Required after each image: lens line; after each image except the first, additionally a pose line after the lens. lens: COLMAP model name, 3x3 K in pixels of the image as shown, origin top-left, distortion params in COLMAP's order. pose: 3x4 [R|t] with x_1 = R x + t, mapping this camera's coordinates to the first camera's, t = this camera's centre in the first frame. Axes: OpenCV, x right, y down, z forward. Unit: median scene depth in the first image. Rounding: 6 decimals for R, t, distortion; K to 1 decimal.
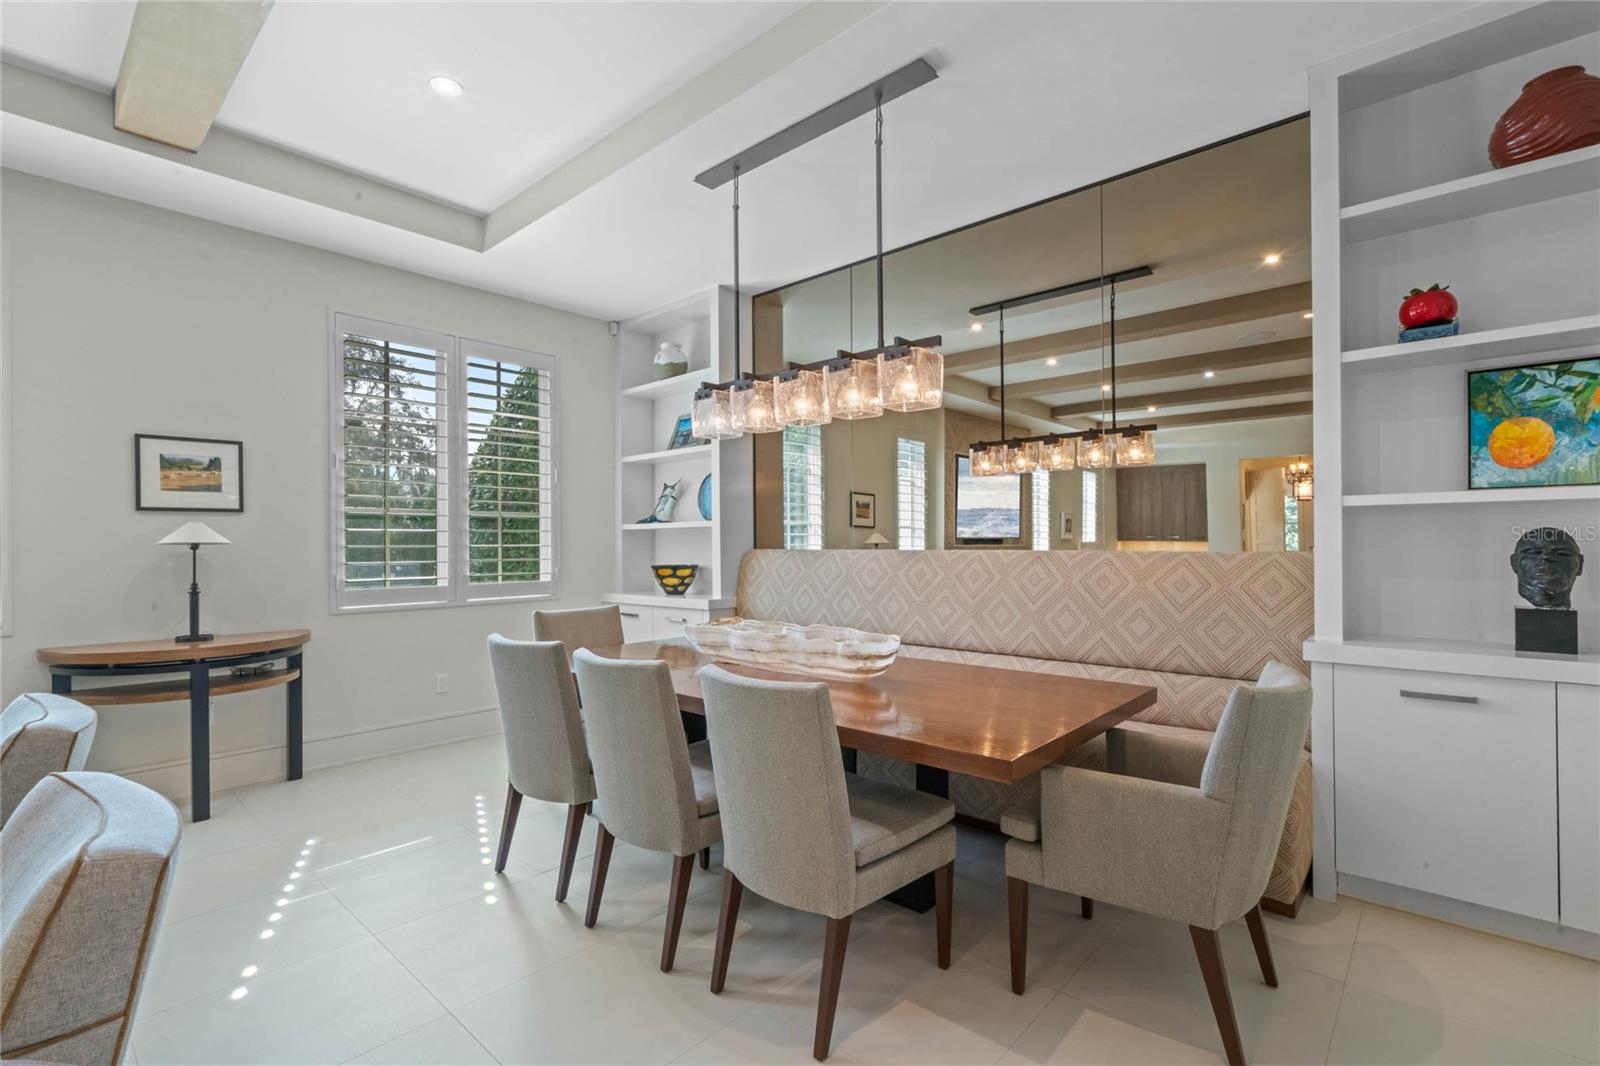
lens RADIAL K [[727.8, 0, 795.2], [0, 727.8, 538.7], [0, 0, 1]] dist [-0.005368, 0.002280]
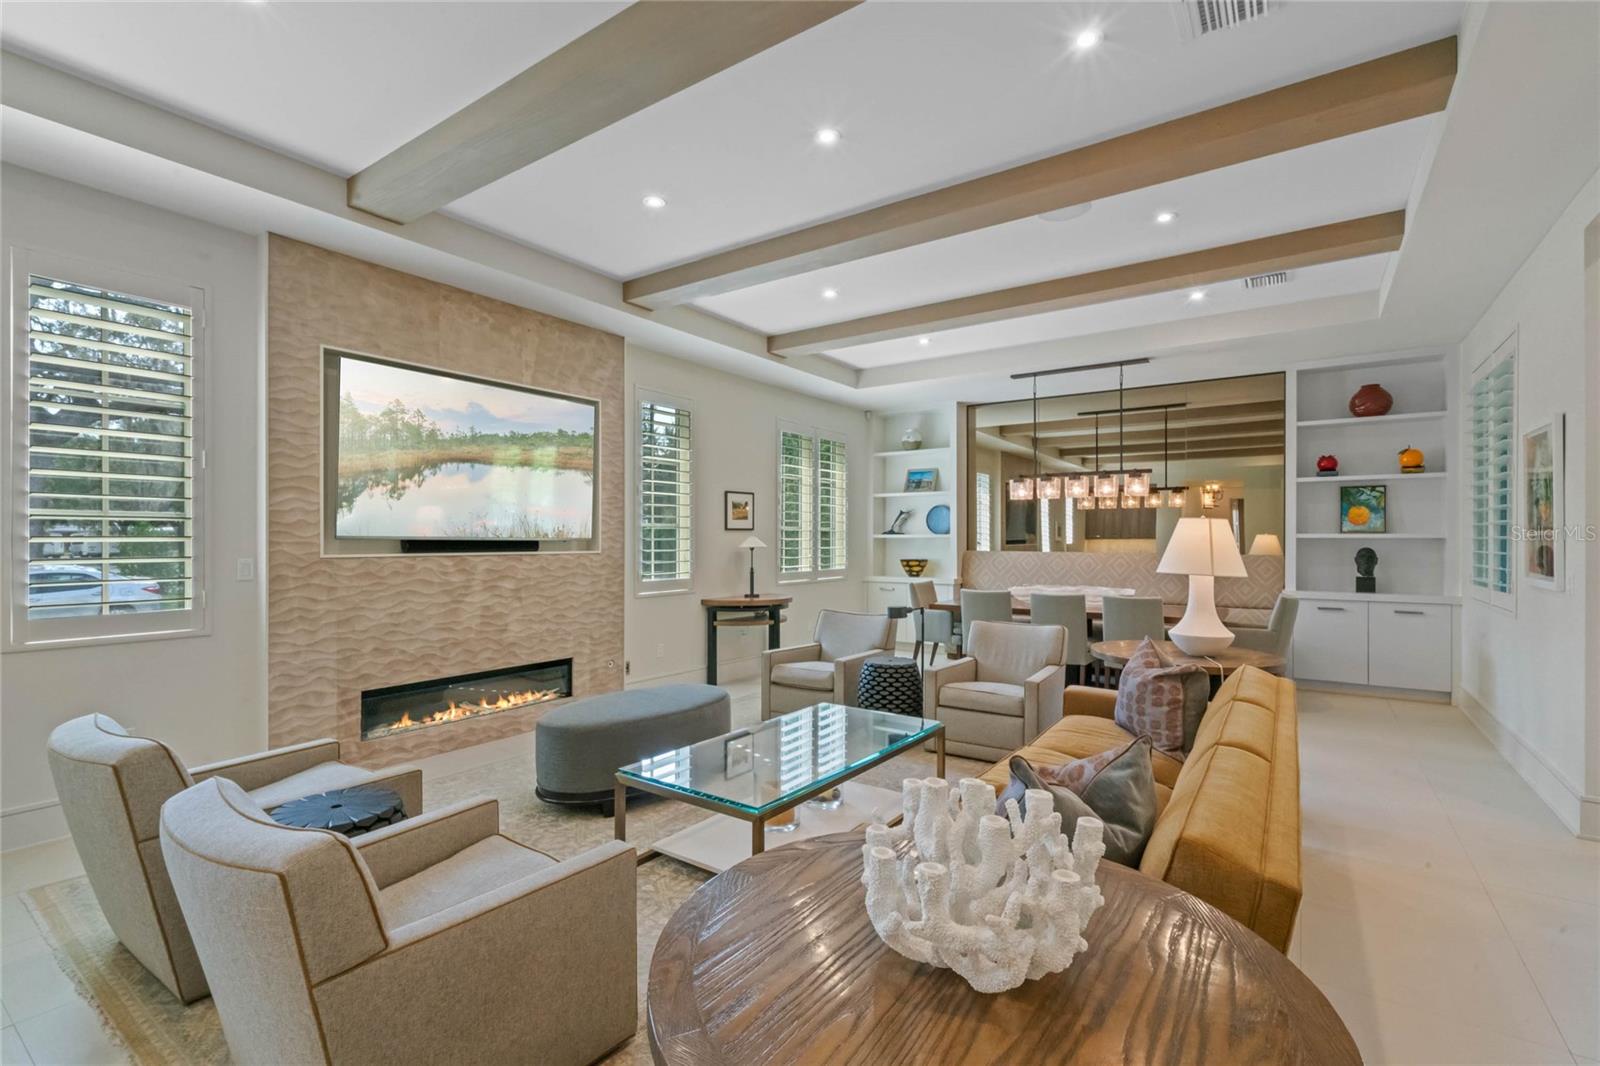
lens RADIAL K [[727.8, 0, 803.5], [0, 727.8, 537.5], [0, 0, 1]] dist [-0.005368, 0.002280]
pose [[0.991688, 0.009564, 0.128313, -0.885960], [-0.009936, 0.999948, 0.002259, -0.023290], [-0.128285, -0.003515, 0.991731, -0.899200]]
